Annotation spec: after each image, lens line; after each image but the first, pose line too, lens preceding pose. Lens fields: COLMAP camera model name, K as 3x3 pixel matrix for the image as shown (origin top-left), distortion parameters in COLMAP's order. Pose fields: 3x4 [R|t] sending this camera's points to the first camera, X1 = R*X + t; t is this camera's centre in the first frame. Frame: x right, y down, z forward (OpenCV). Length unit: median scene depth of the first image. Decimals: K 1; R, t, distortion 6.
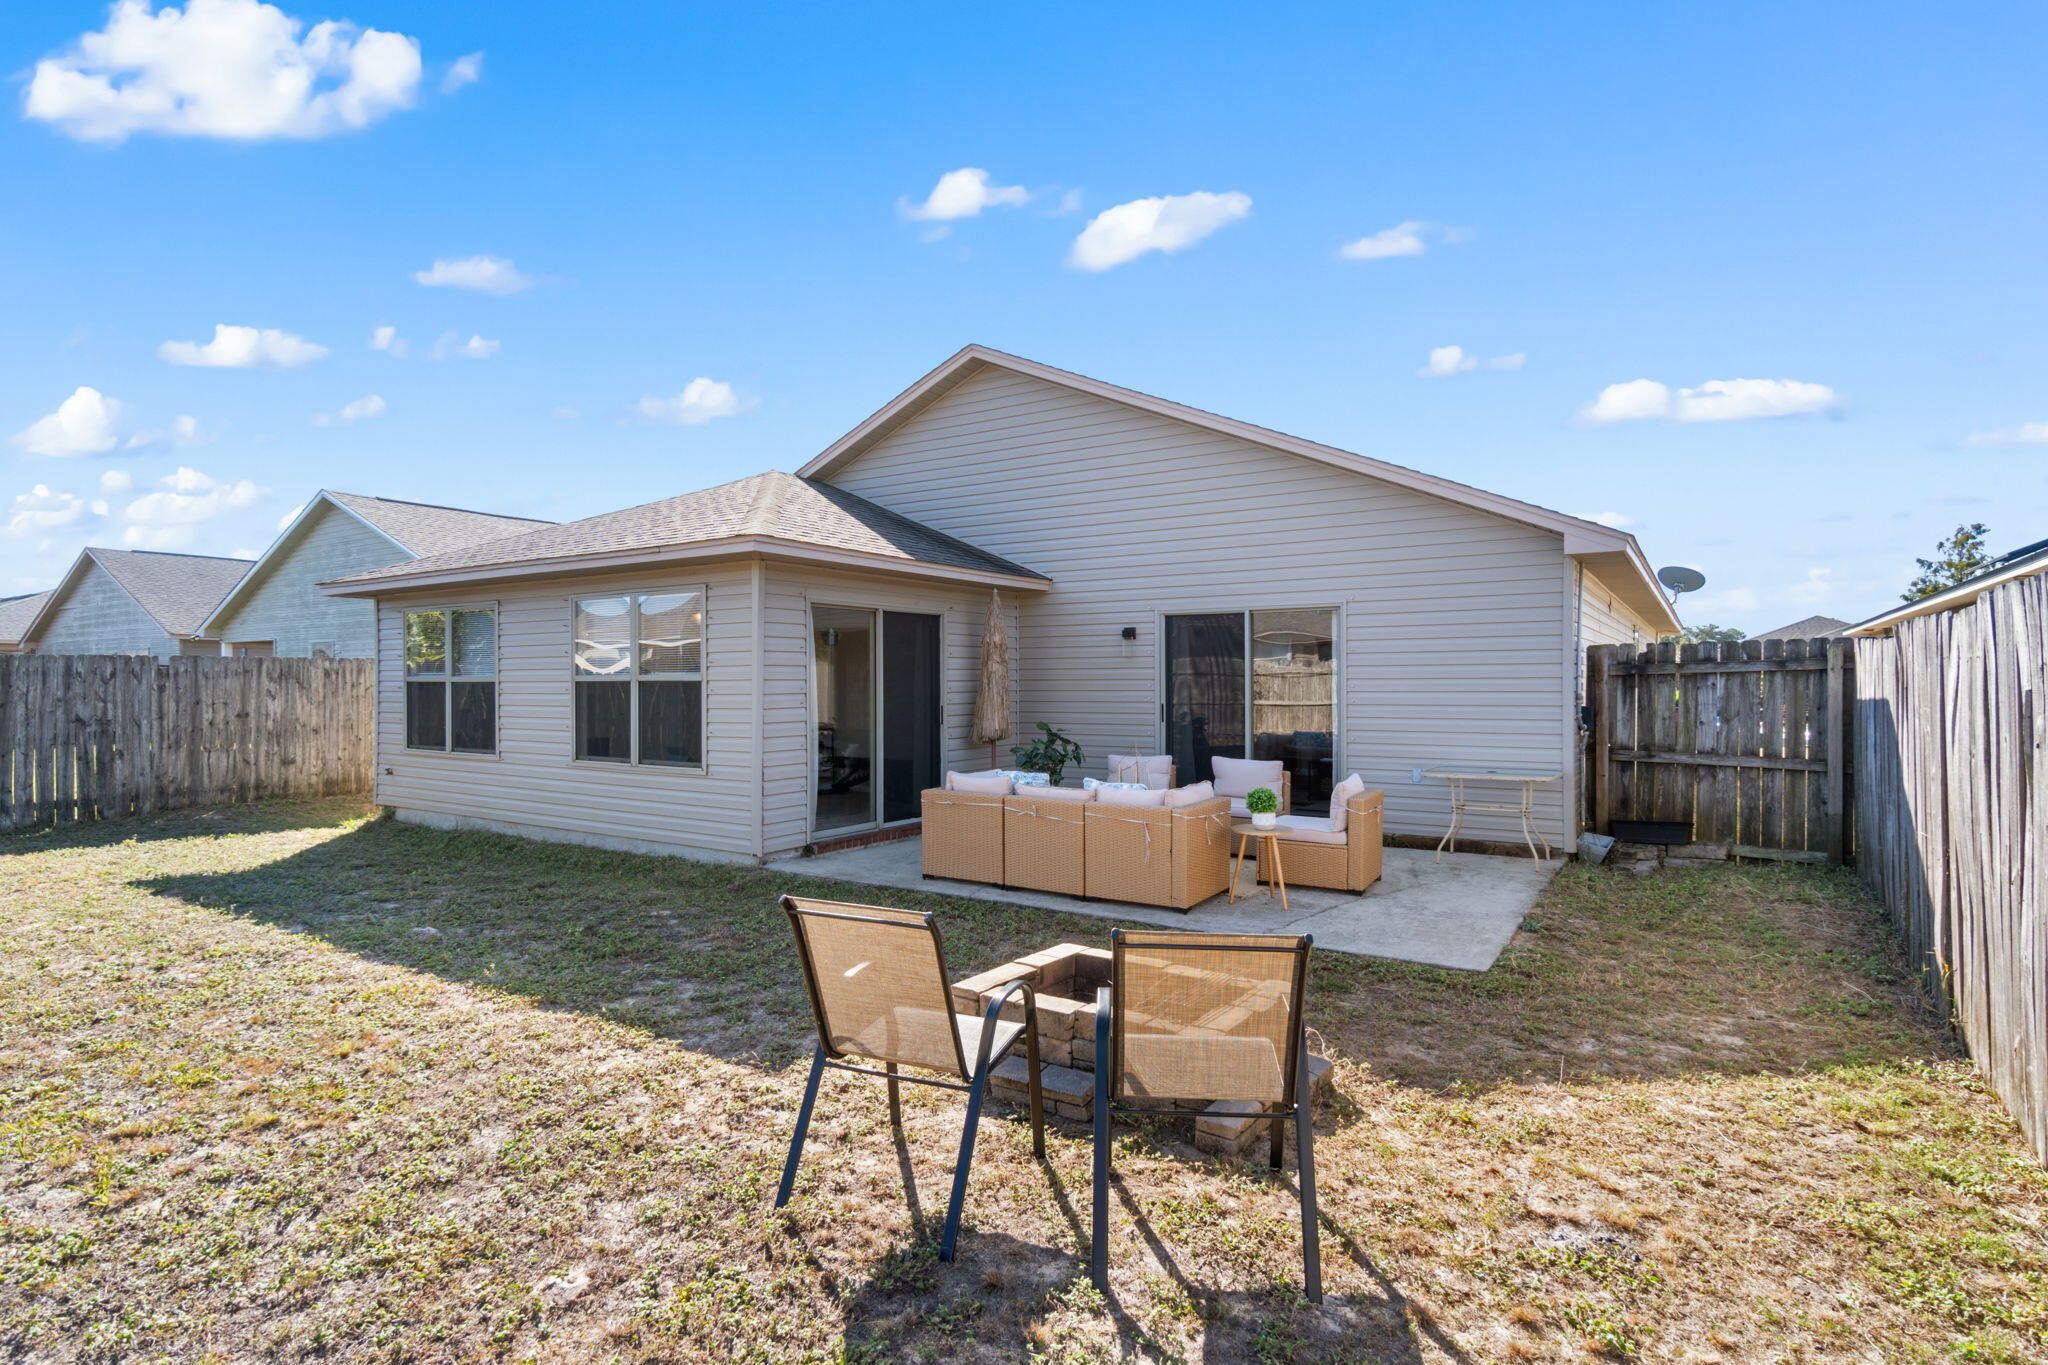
lens RADIAL K [[1024.3, 0, 1029.5], [0, 1024.3, 674.9], [0, 0, 1]] dist [-0.002841, -0.000257]
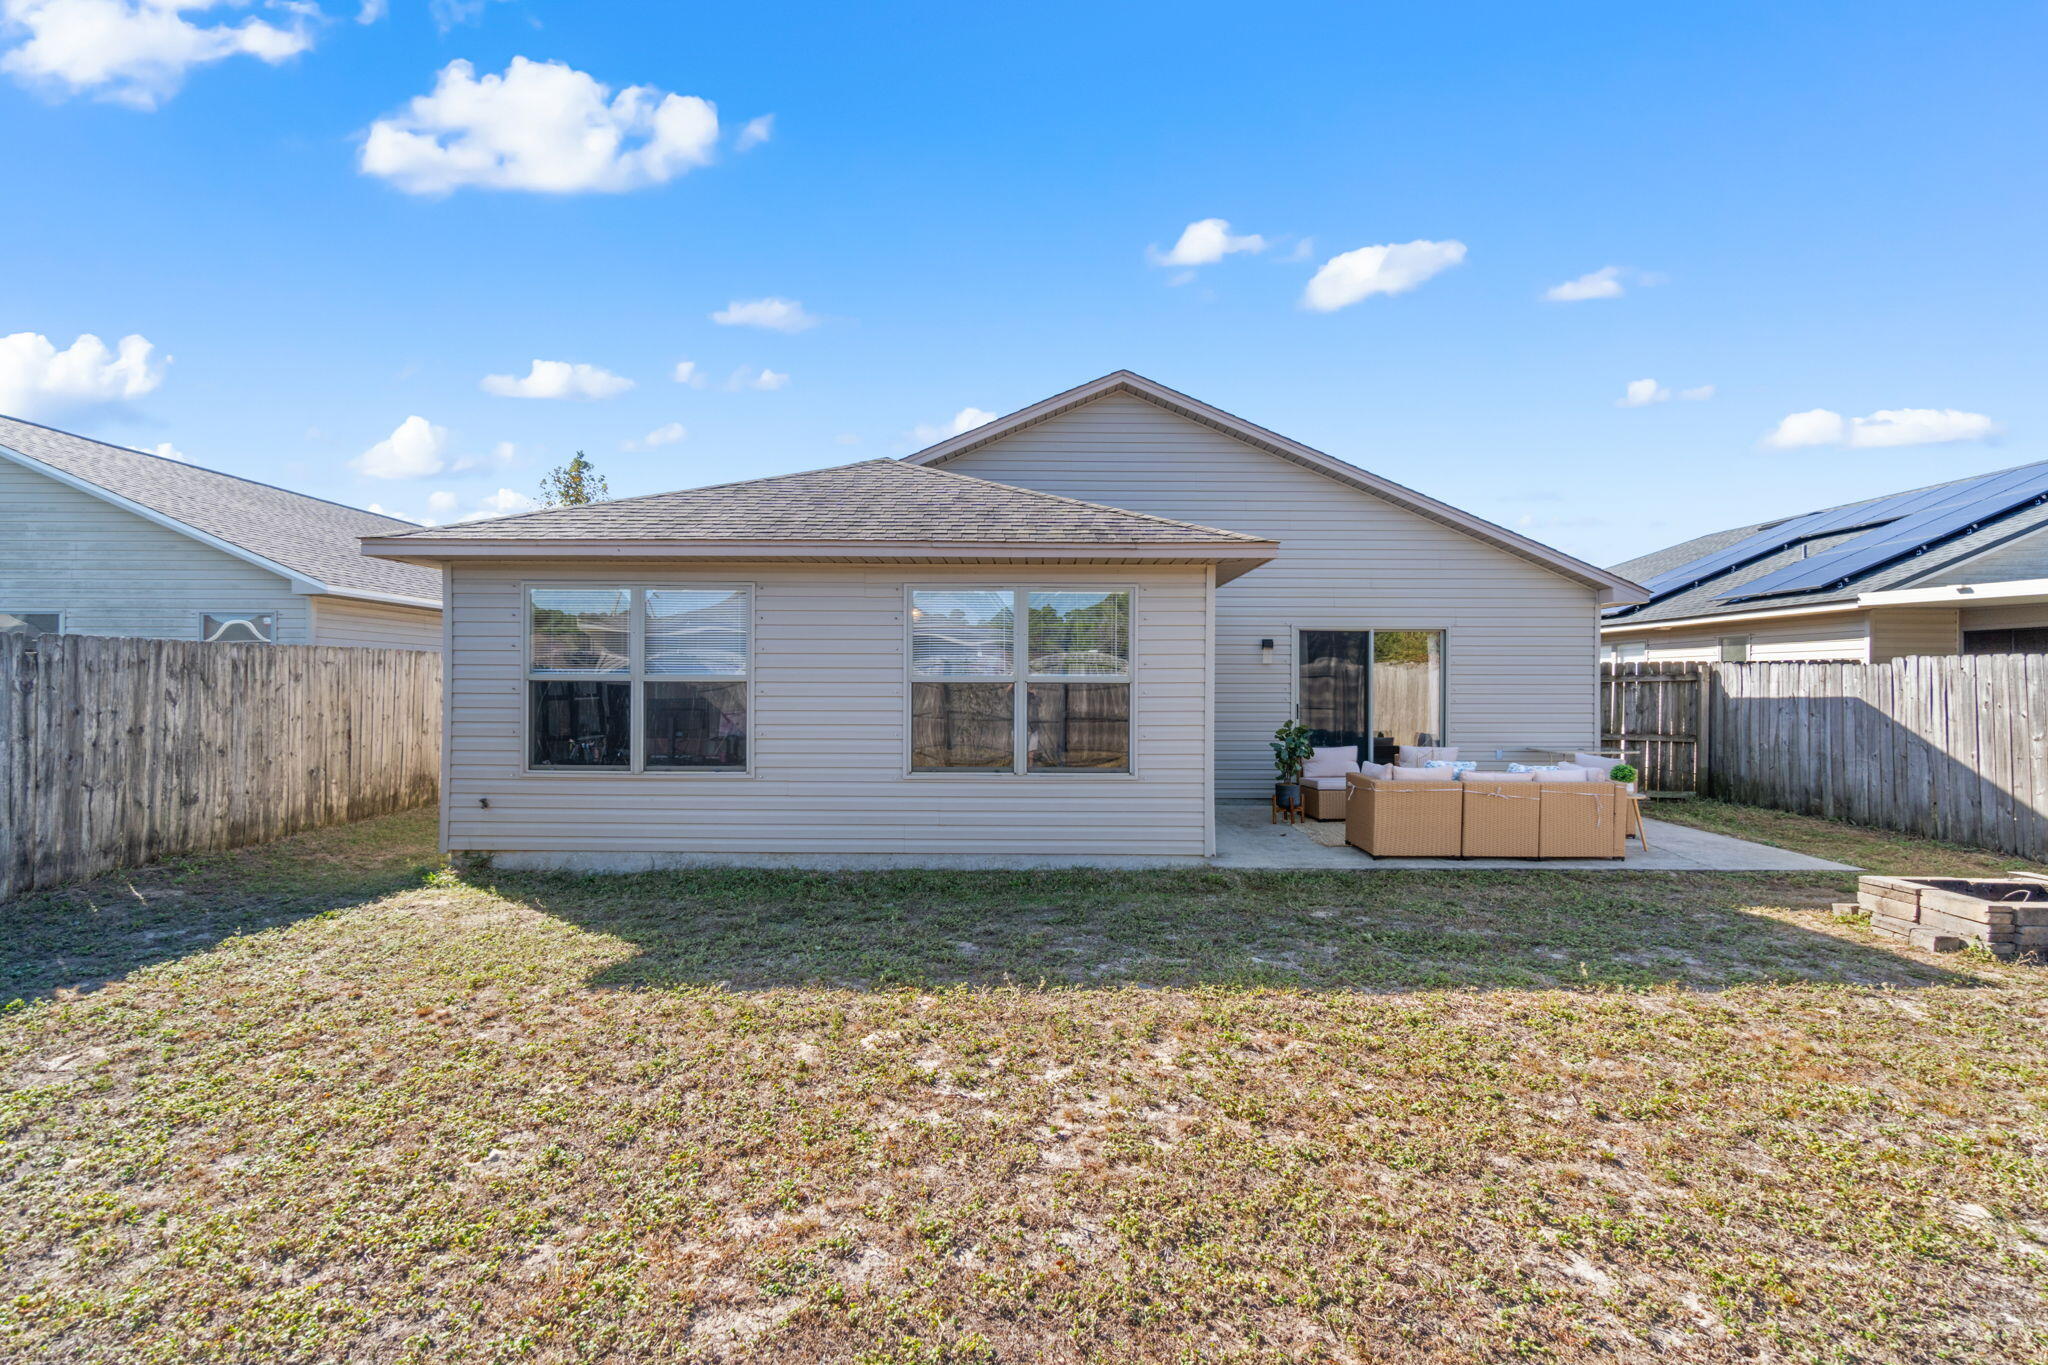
lens RADIAL K [[924.7, 0, 1023.7], [0, 924.7, 689.4], [0, 0, 1]] dist [-0.010493, -0.000214]
pose [[0.837624, 0.002128, 0.546243, -0.640550], [-0.010032, 0.999884, 0.011487, 0.001971], [-0.546155, -0.015101, 0.837548, 0.233847]]
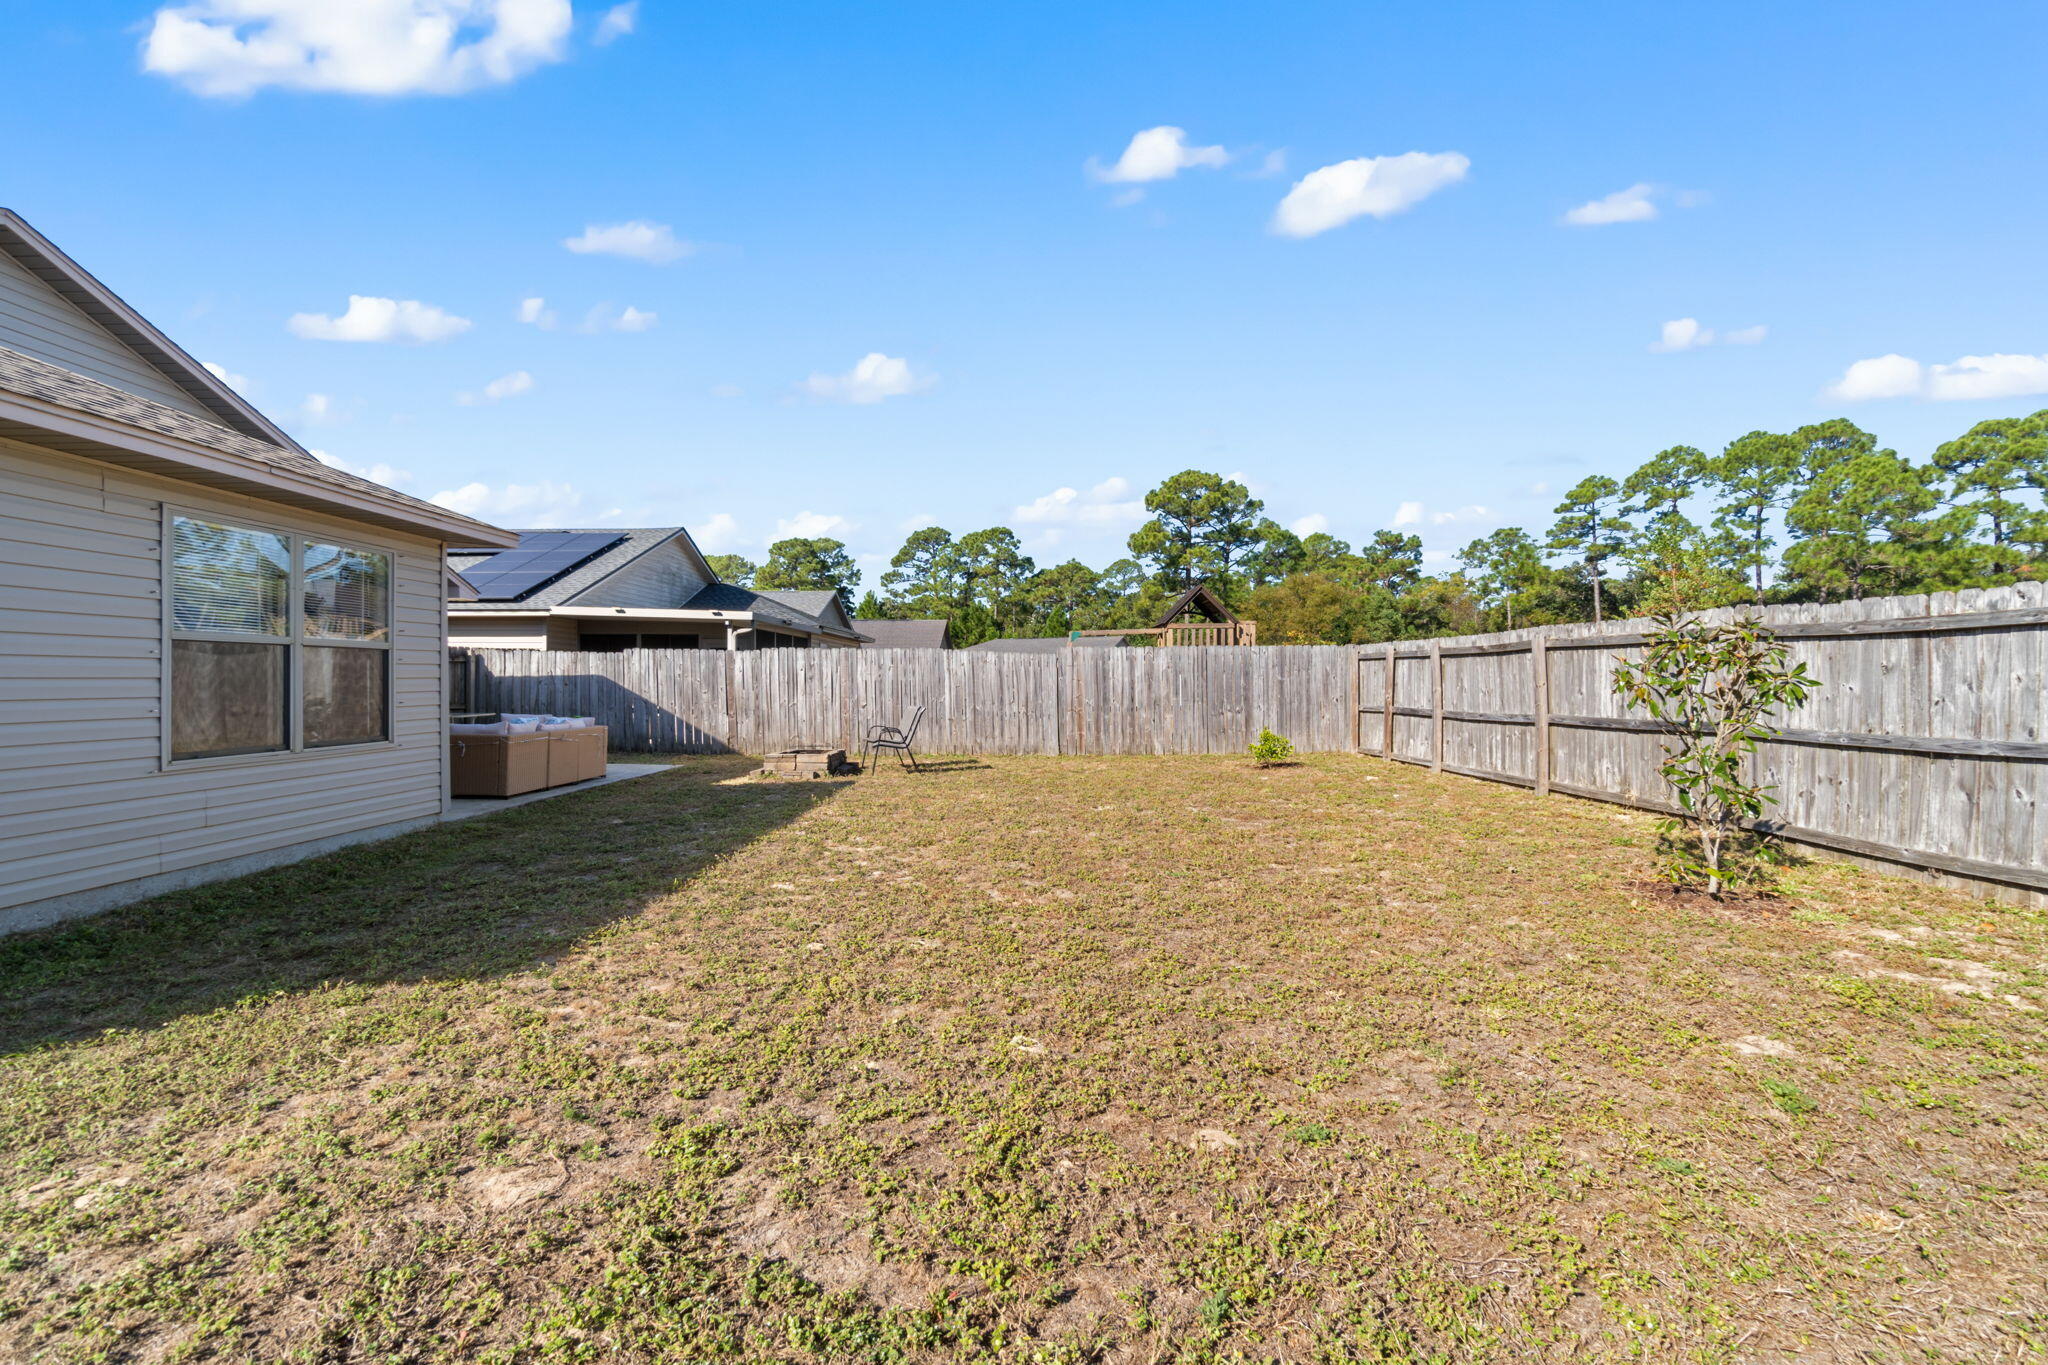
lens RADIAL K [[924.7, 0, 1024.1], [0, 924.7, 680.4], [0, 0, 1]] dist [-0.010493, -0.000214]
pose [[-0.551152, 0.003097, 0.834399, -0.986706], [-0.007364, 0.999936, -0.008576, 0.027018], [-0.834373, -0.010871, -0.551094, 0.706085]]
